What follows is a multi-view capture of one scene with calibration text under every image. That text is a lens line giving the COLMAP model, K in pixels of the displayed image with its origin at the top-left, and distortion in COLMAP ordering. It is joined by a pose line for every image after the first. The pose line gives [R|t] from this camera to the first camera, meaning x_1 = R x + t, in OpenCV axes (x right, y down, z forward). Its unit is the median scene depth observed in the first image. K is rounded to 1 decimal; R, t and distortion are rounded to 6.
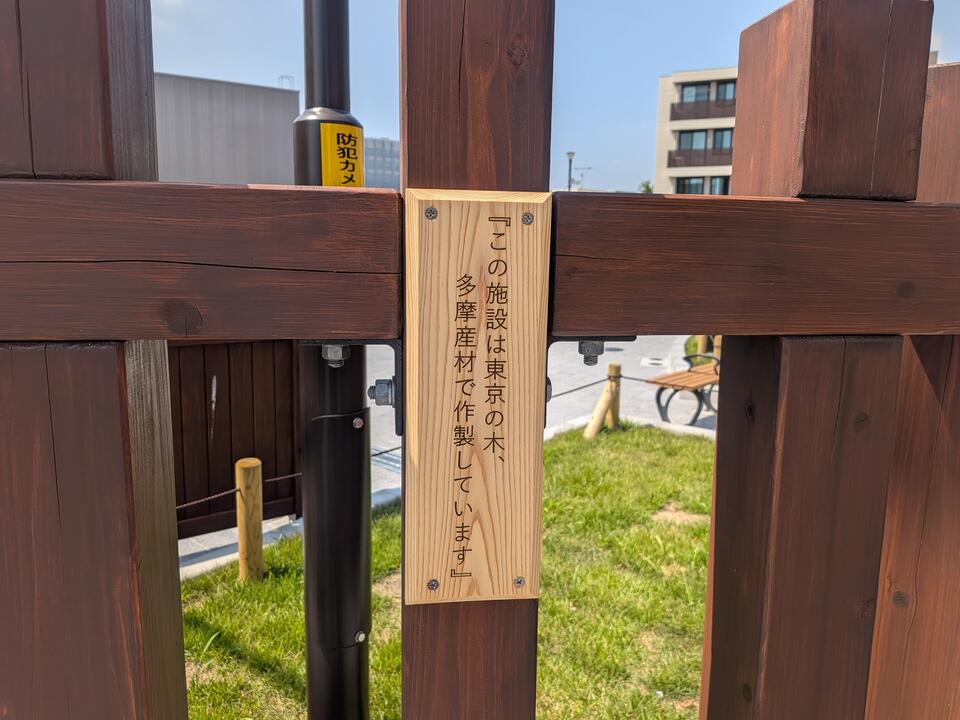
lens RADIAL K [[762.4, 0, 473.9], [0, 762.4, 377.3], [0, 0, 1]] dist [0.135639, -0.204243]
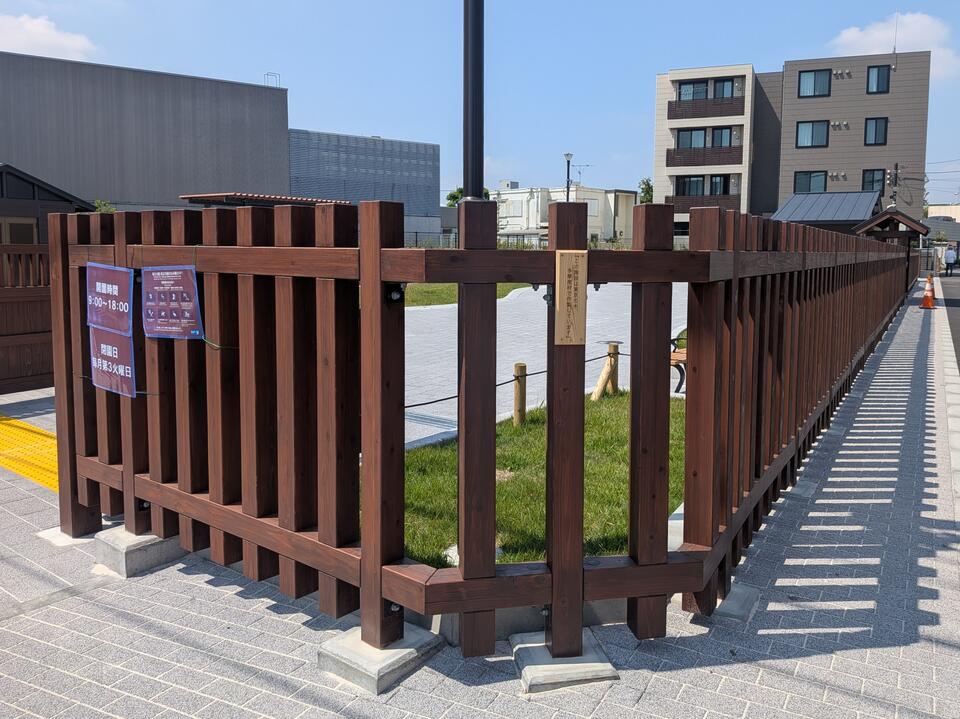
lens RADIAL K [[1073.6, 0, 480.0], [0, 1073.6, 359.5], [0, 0, 1]] dist [0.124497, 0.002236]
pose [[0.998744, -0.011887, 0.048682, -0.120311], [0.014731, 0.998179, -0.058491, 0.108278], [-0.047898, 0.059135, 0.997100, -0.745060]]
